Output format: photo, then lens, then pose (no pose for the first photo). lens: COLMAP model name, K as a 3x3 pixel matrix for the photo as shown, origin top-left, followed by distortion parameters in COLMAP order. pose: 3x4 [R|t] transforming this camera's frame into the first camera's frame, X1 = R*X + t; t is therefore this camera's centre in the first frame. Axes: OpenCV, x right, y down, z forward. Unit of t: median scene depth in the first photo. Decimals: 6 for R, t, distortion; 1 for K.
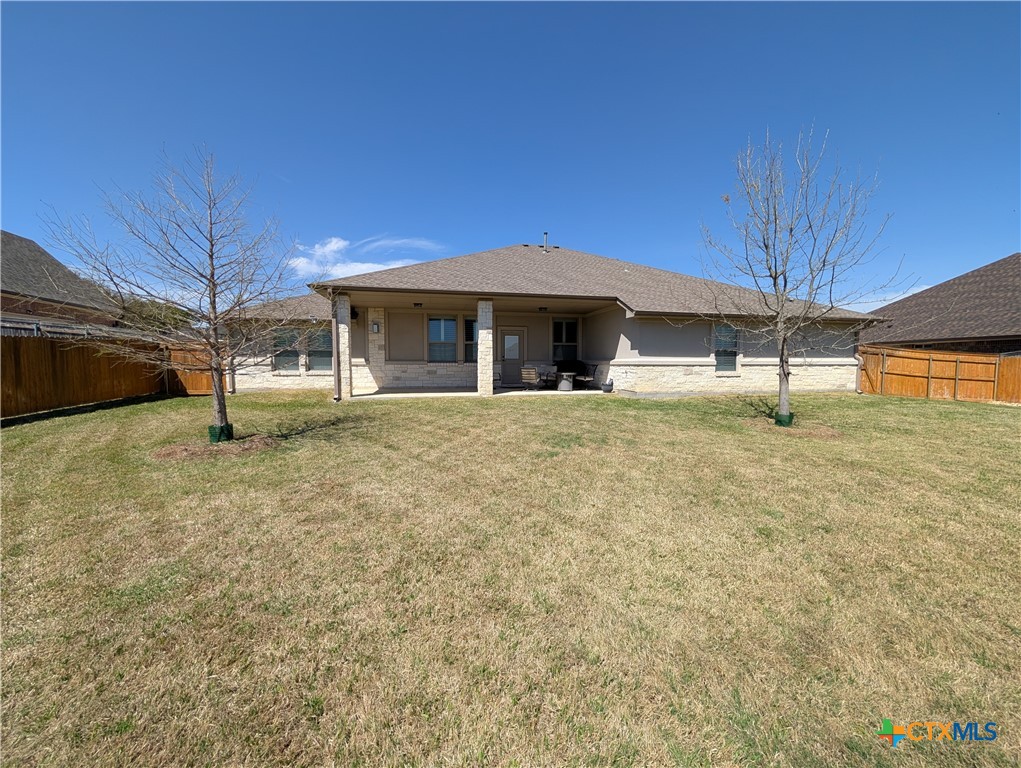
lens RADIAL K [[379.7, 0, 510.5], [0, 379.7, 384.0], [0, 0, 1]] dist [0.001939, 0.000176]
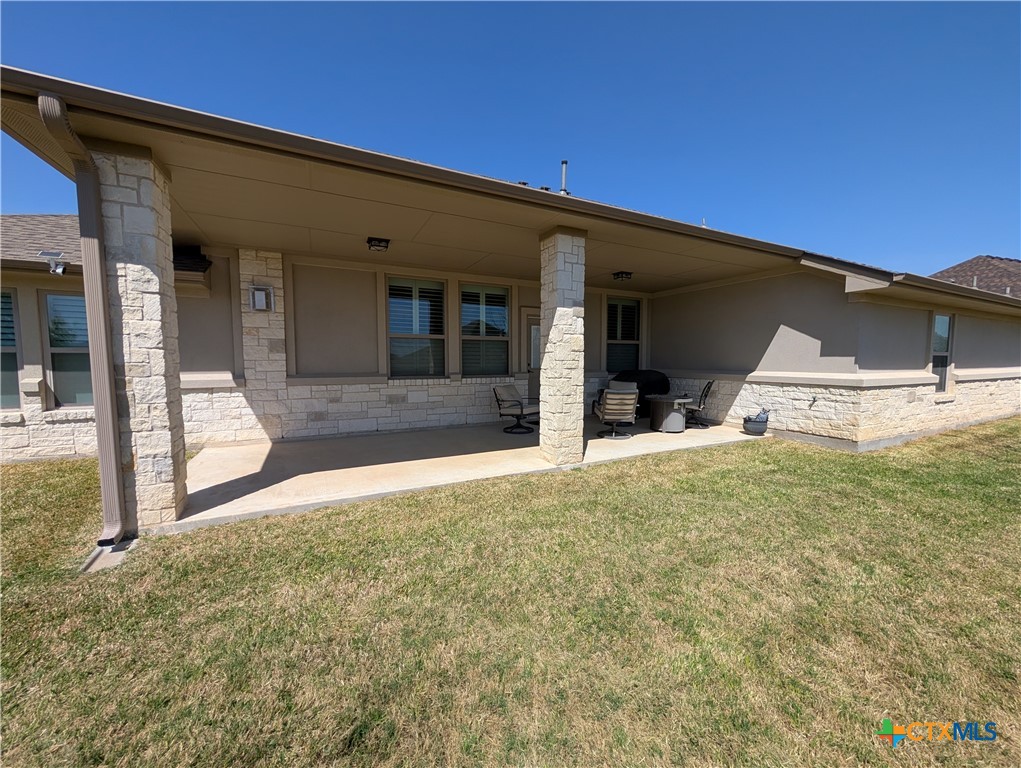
lens RADIAL K [[379.7, 0, 510.5], [0, 379.7, 384.0], [0, 0, 1]] dist [0.001939, 0.000176]
pose [[0.965904, -0.017056, 0.258338, -0.215151], [0.013915, 0.999805, 0.013983, -0.060807], [-0.258526, -0.009912, 0.965953, 0.566993]]
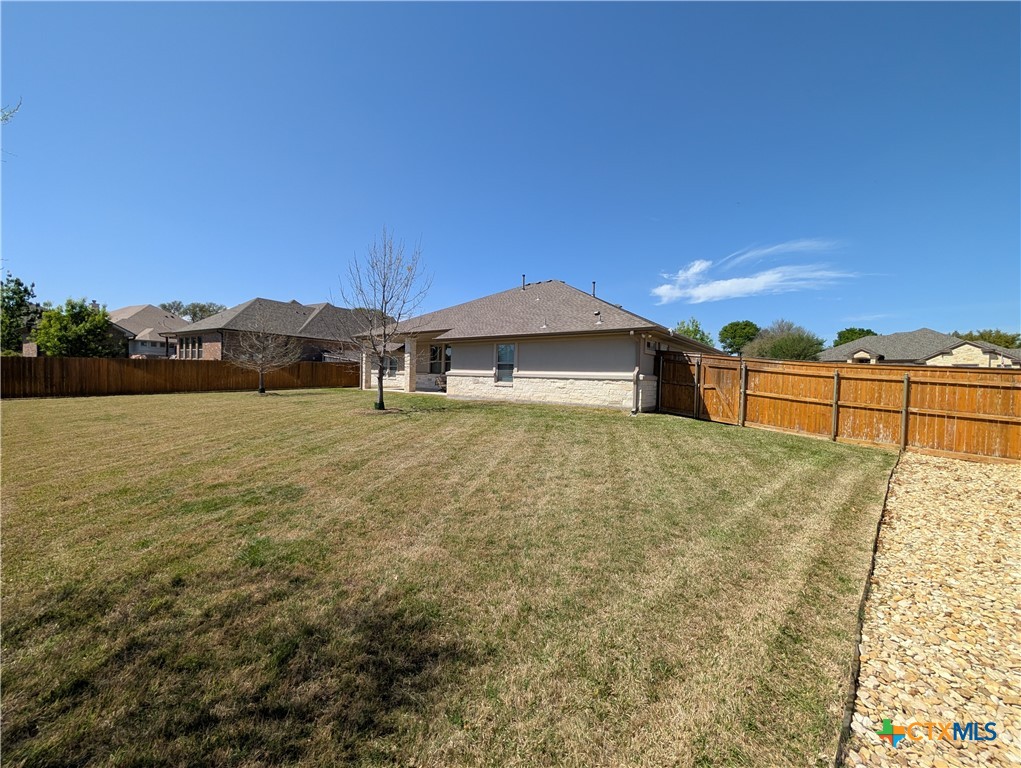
lens RADIAL K [[379.7, 0, 510.5], [0, 379.7, 384.0], [0, 0, 1]] dist [0.001939, 0.000176]
pose [[0.663347, 0.031445, -0.747651, 1.390115], [-0.067456, 0.997562, -0.017894, -0.006682], [0.745266, 0.062303, 0.663850, 0.208834]]
